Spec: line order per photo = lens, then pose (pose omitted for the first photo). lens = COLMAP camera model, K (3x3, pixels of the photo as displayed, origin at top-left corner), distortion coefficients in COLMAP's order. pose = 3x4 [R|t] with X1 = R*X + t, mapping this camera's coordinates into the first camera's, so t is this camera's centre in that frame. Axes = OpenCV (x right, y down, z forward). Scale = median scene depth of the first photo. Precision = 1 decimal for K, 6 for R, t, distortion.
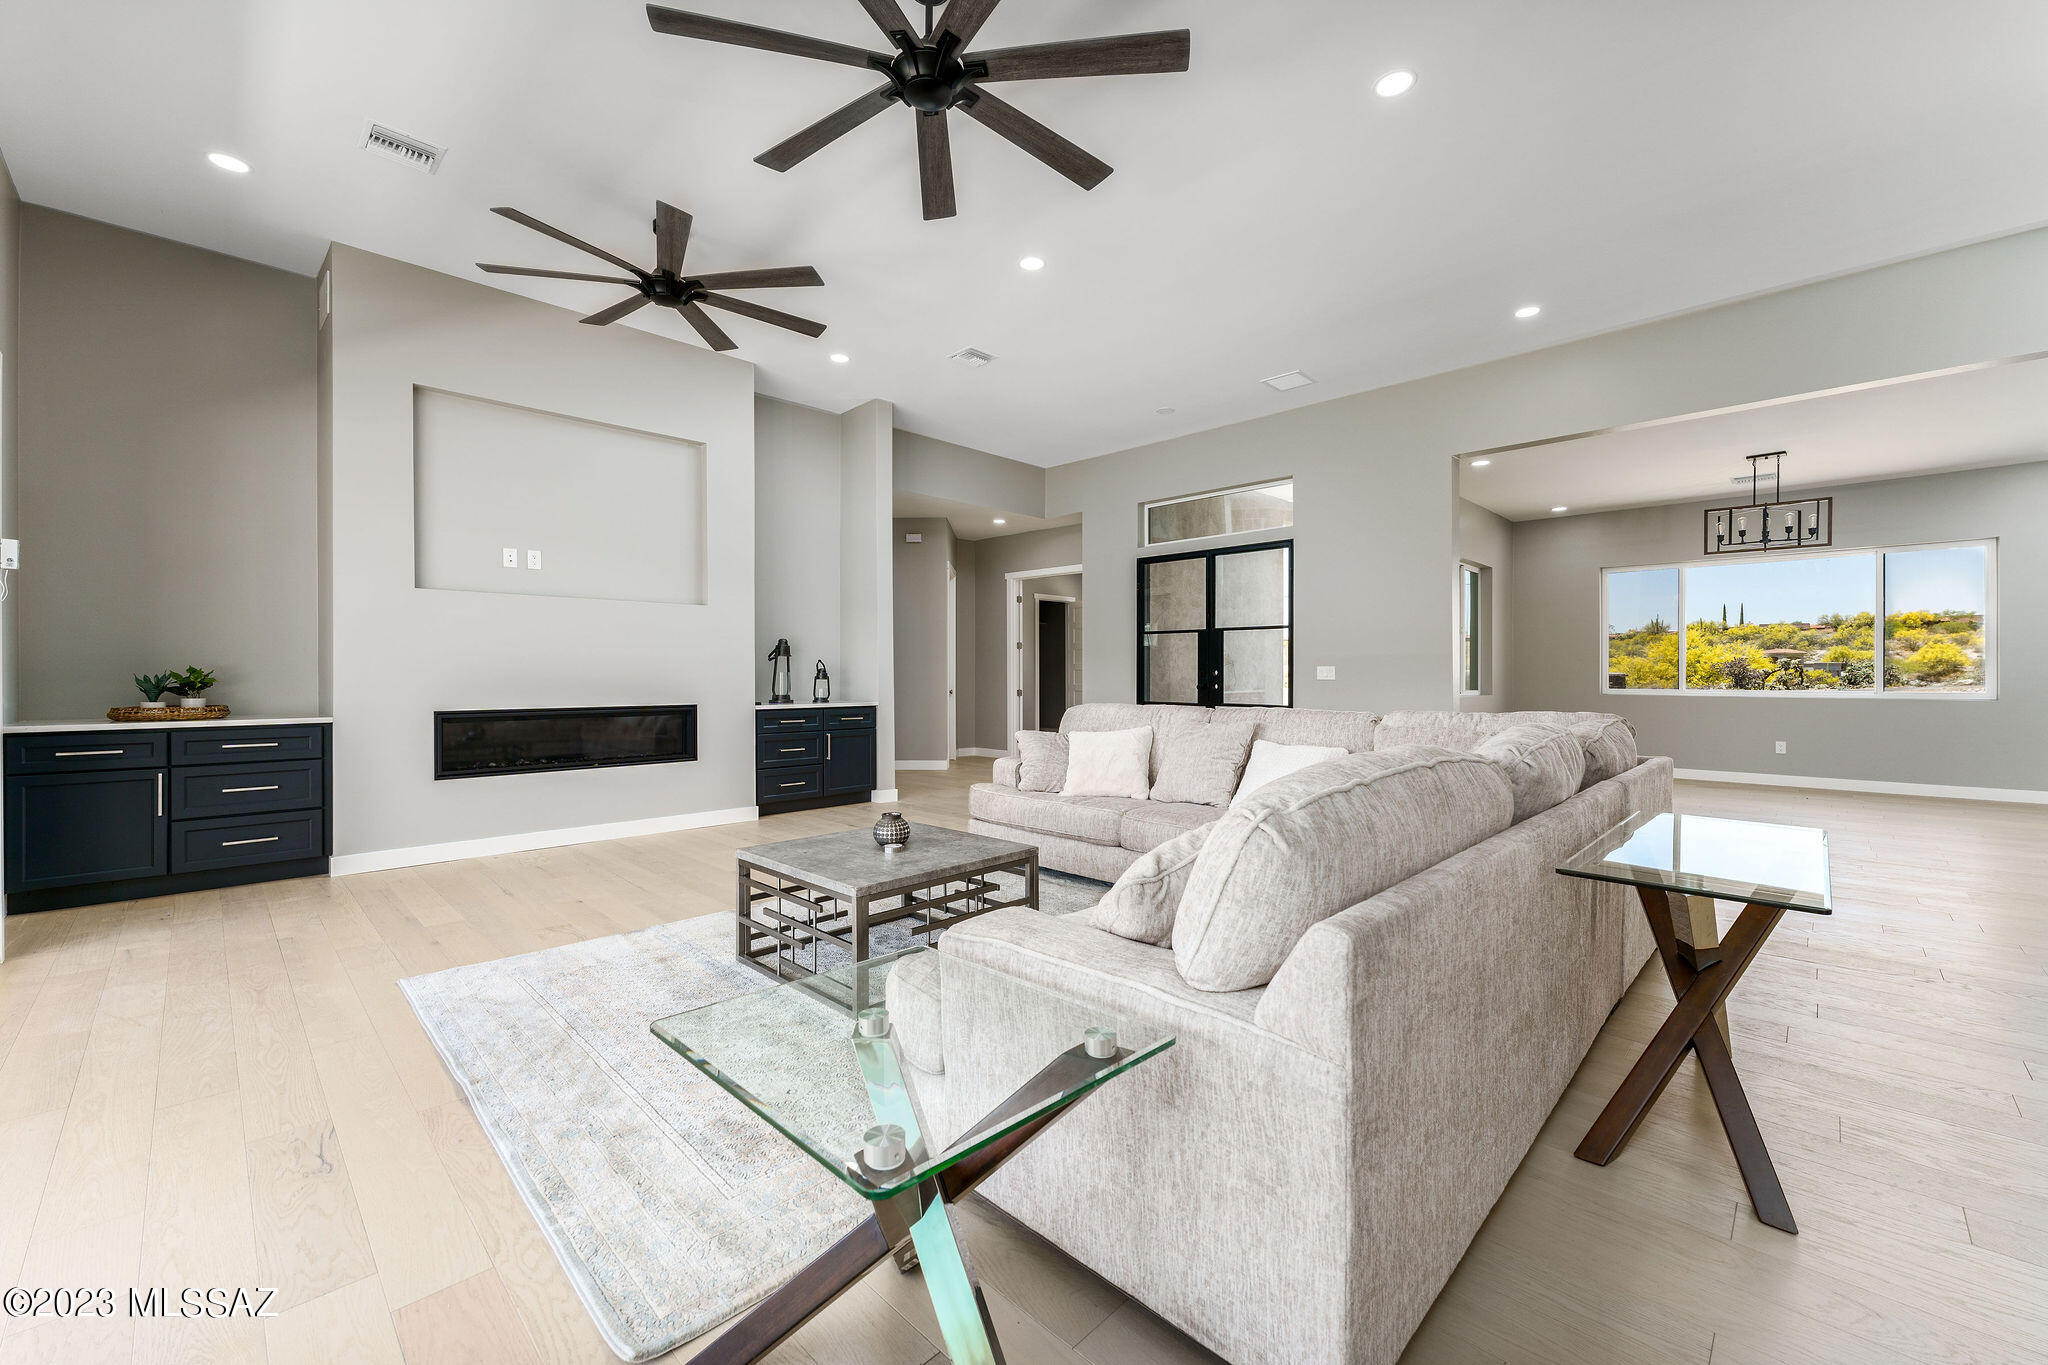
lens RADIAL K [[811.7, 0, 1021.7], [0, 811.7, 672.1], [0, 0, 1]] dist [-0.000331, 0.000177]
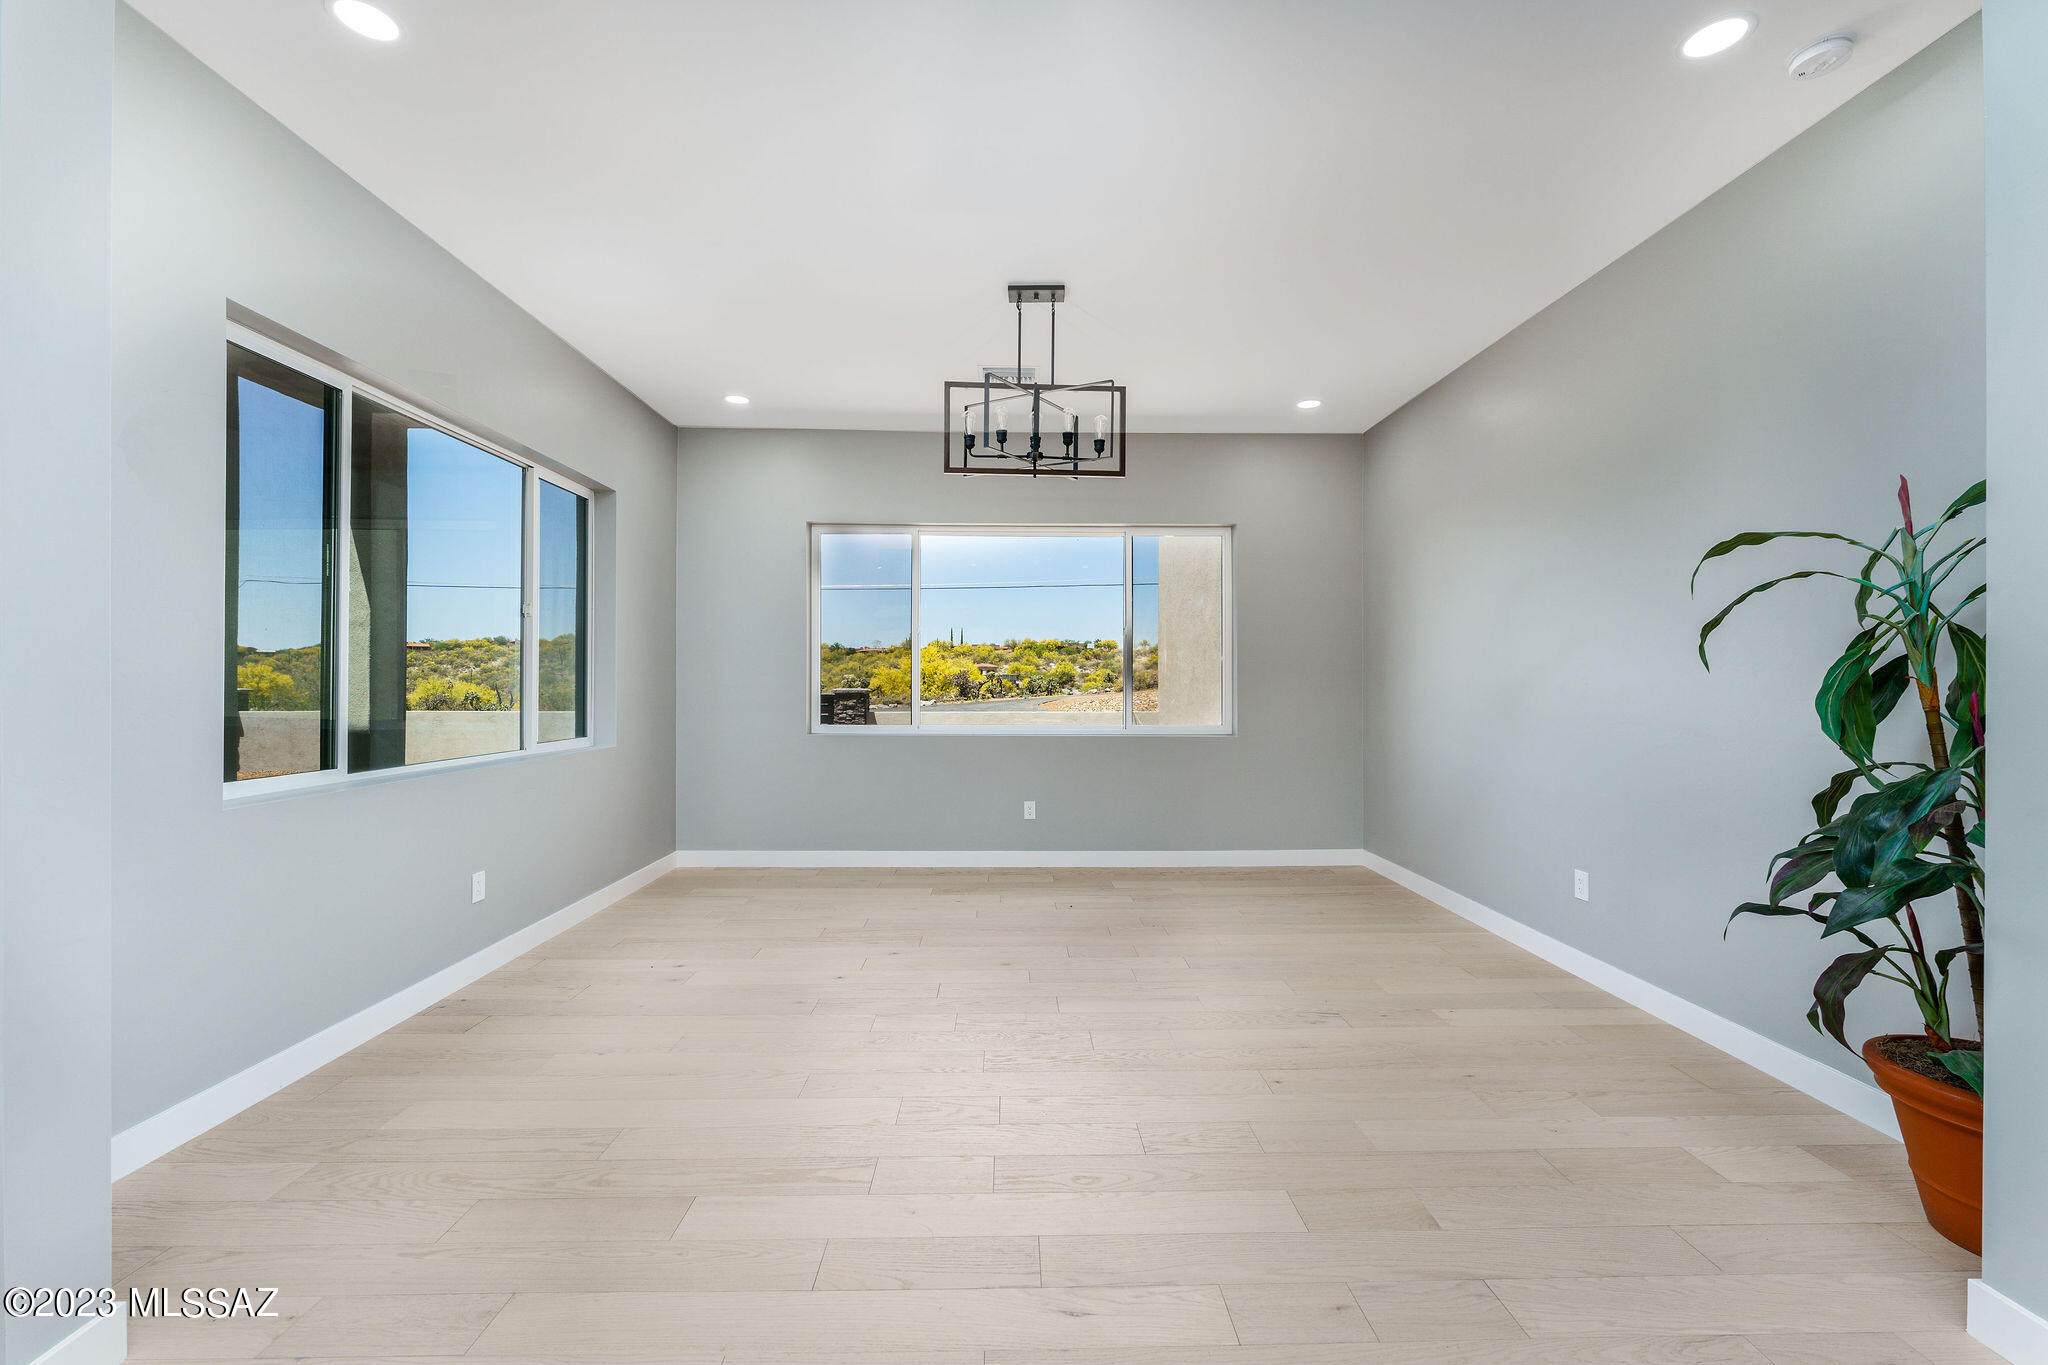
lens RADIAL K [[811.7, 0, 1029.9], [0, 811.7, 679.1], [0, 0, 1]] dist [-0.000331, 0.000177]
pose [[0.689063, 0.003697, 0.724692, 0.065221], [-0.003387, 0.999992, -0.001881, -0.002125], [-0.724693, -0.001158, 0.689071, 0.078099]]
